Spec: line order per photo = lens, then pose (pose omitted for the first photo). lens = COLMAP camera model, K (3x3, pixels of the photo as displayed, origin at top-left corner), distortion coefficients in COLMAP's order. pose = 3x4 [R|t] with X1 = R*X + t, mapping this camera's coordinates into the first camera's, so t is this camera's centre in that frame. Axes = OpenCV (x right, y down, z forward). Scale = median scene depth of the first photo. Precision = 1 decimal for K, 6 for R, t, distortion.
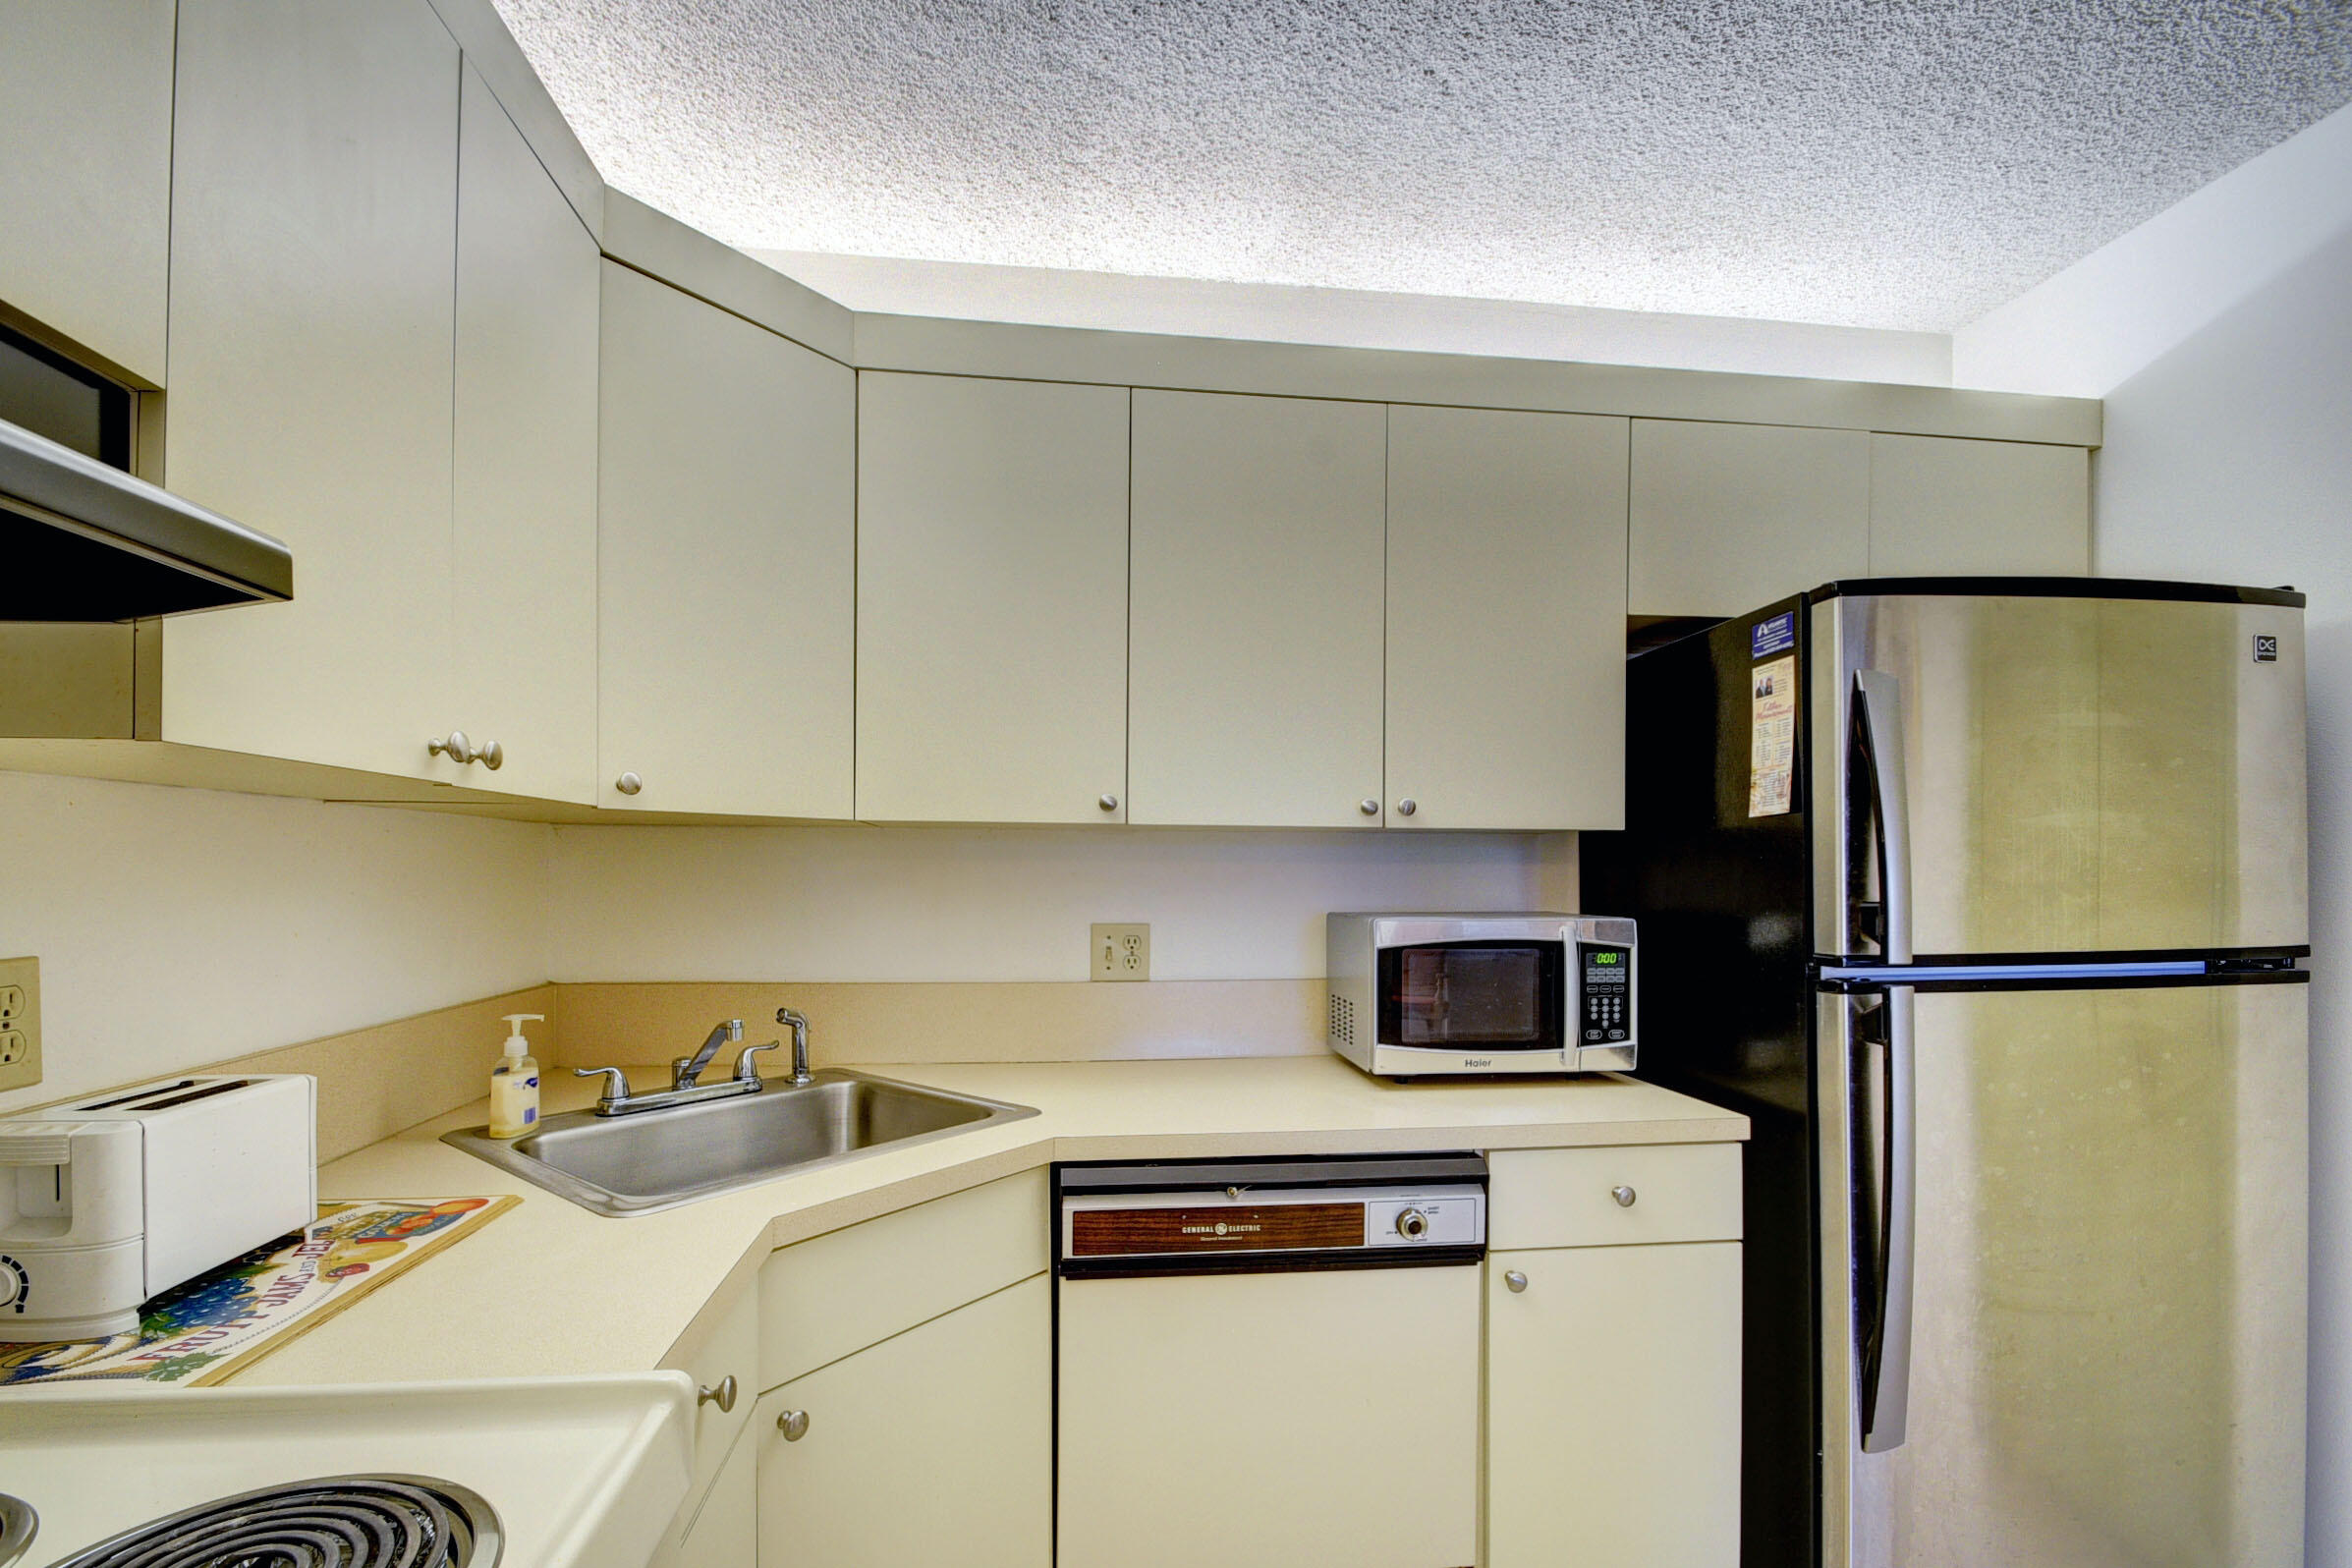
lens RADIAL K [[1018.6, 0, 1151.0], [0, 1018.6, 871.3], [0, 0, 1]] dist [0.022193, -0.038290]
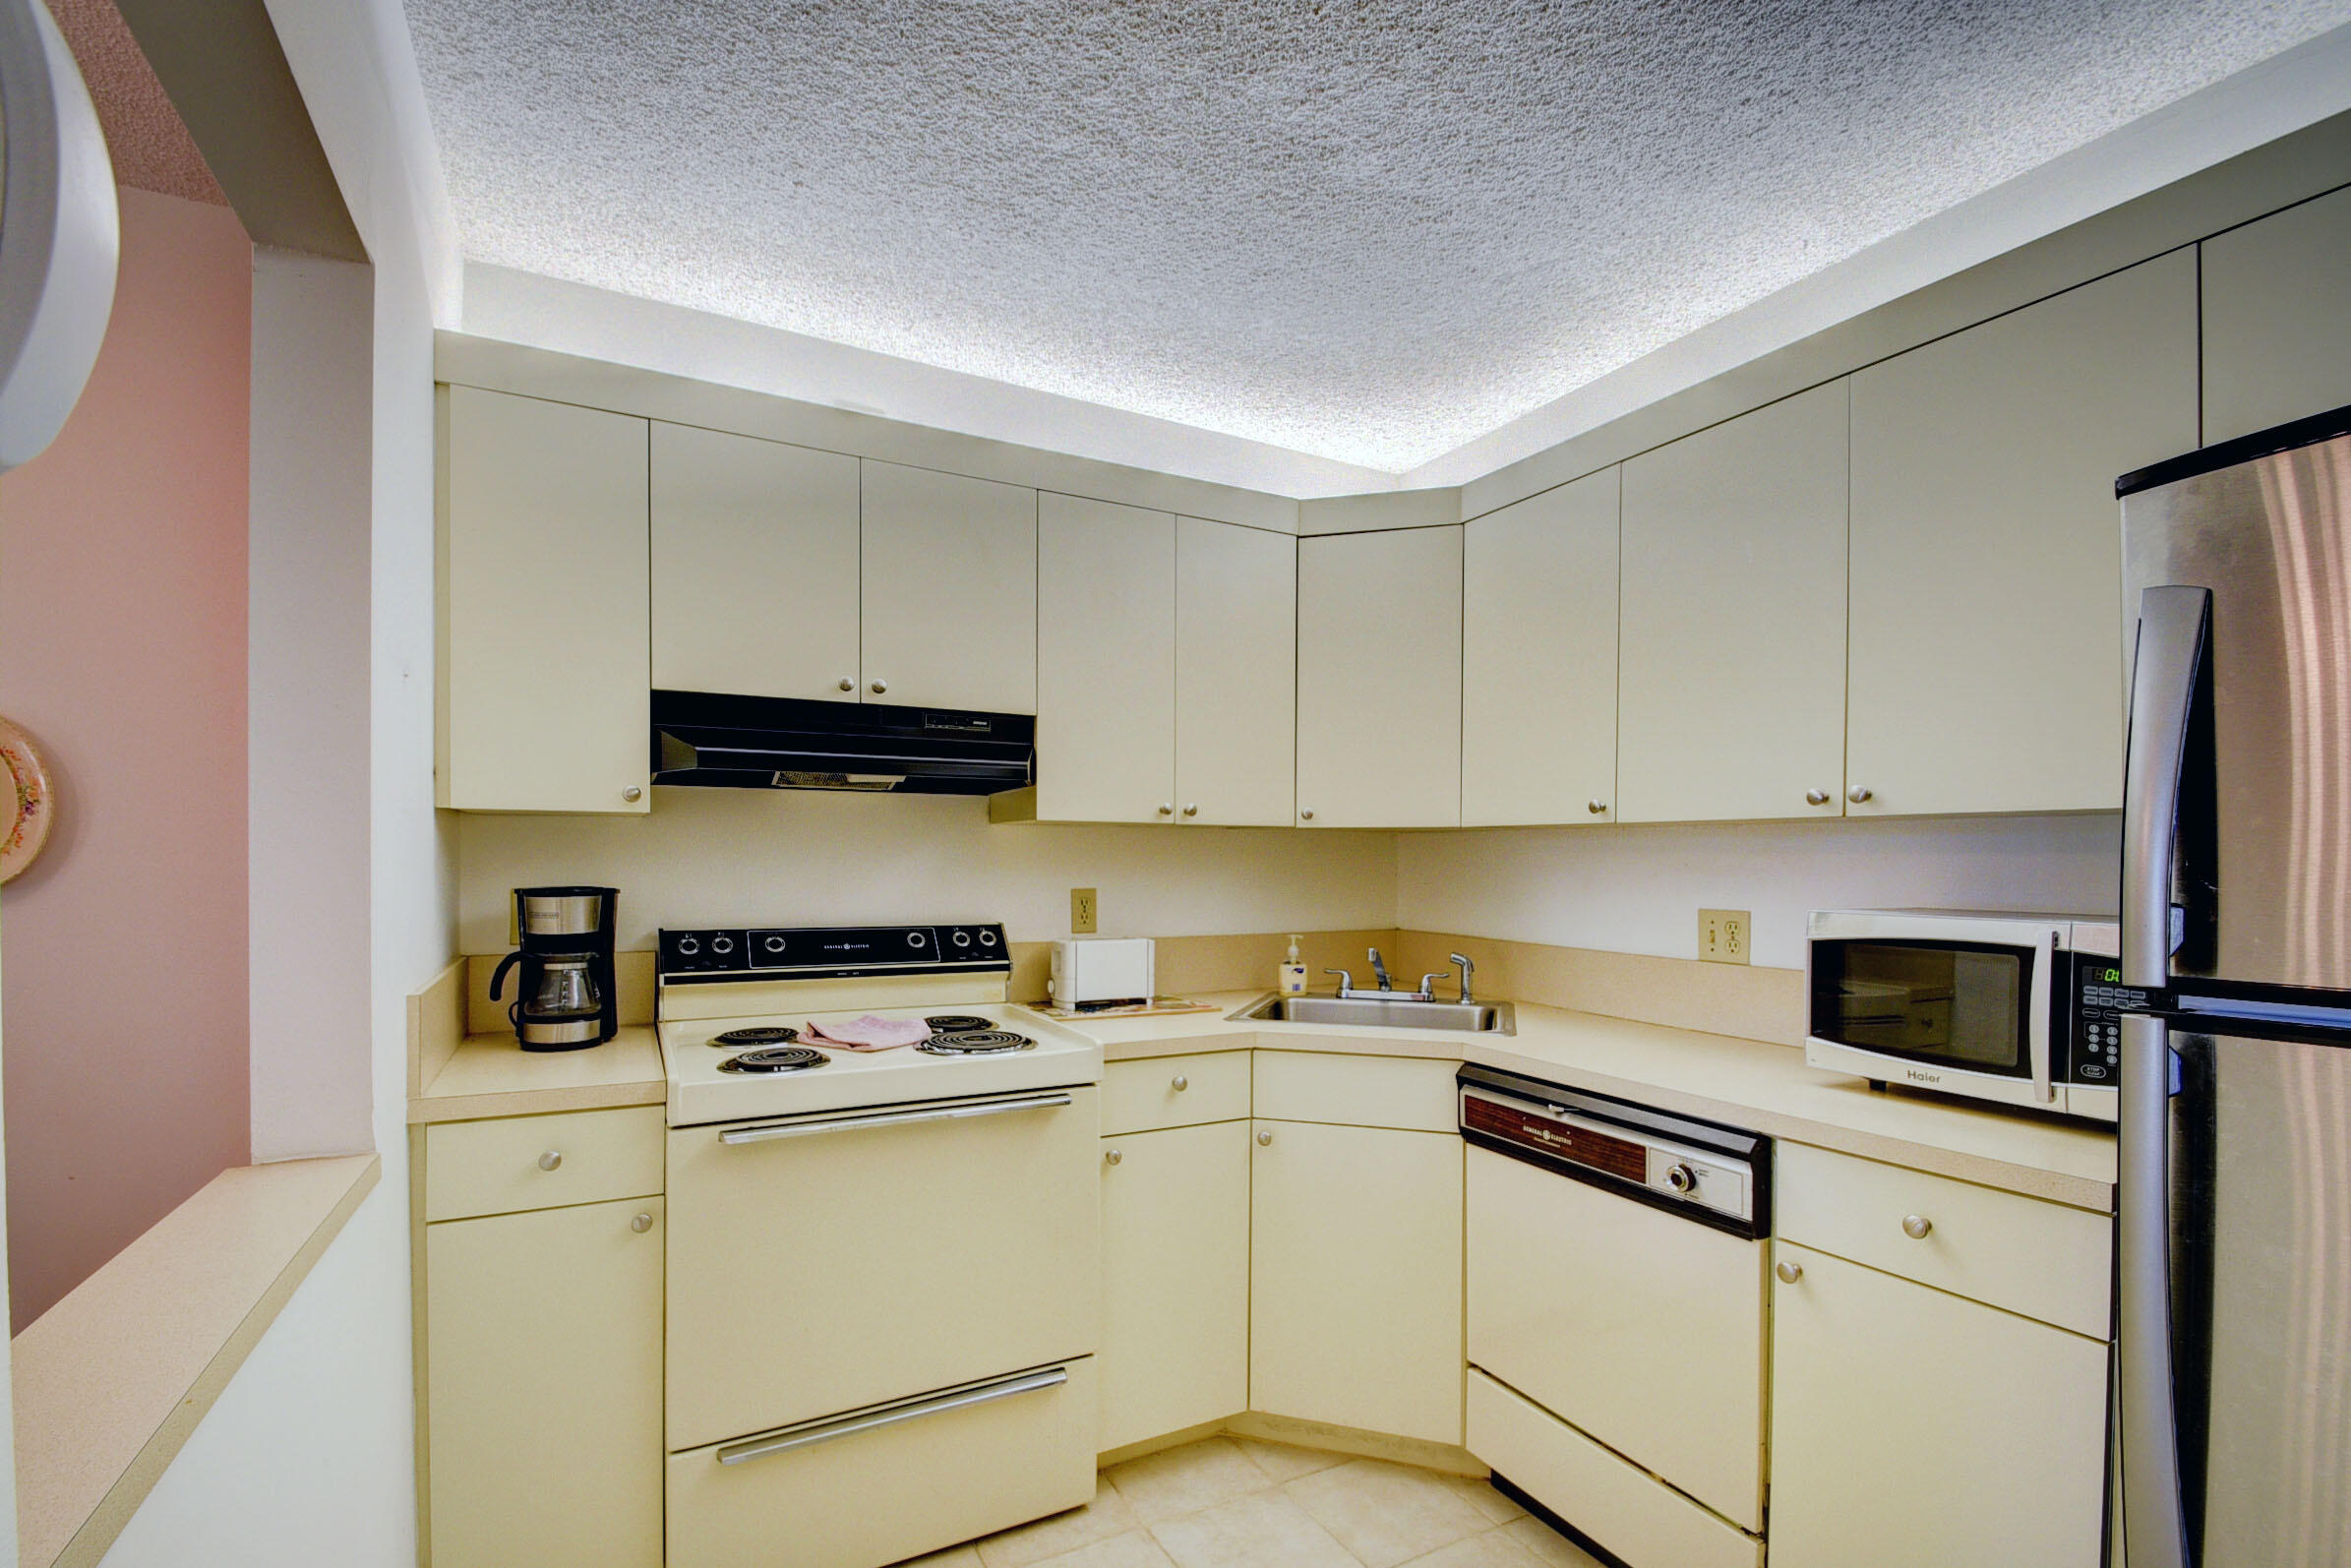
lens RADIAL K [[1038.5, 0, 1163.7], [0, 1038.5, 864.5], [0, 0, 1]] dist [-0.015622, -0.000099]
pose [[0.350219, 0.002861, -0.936664, 0.980906], [-0.006432, 0.999979, 0.000650, 0.006948], [0.936646, 0.005797, 0.350230, 0.068898]]
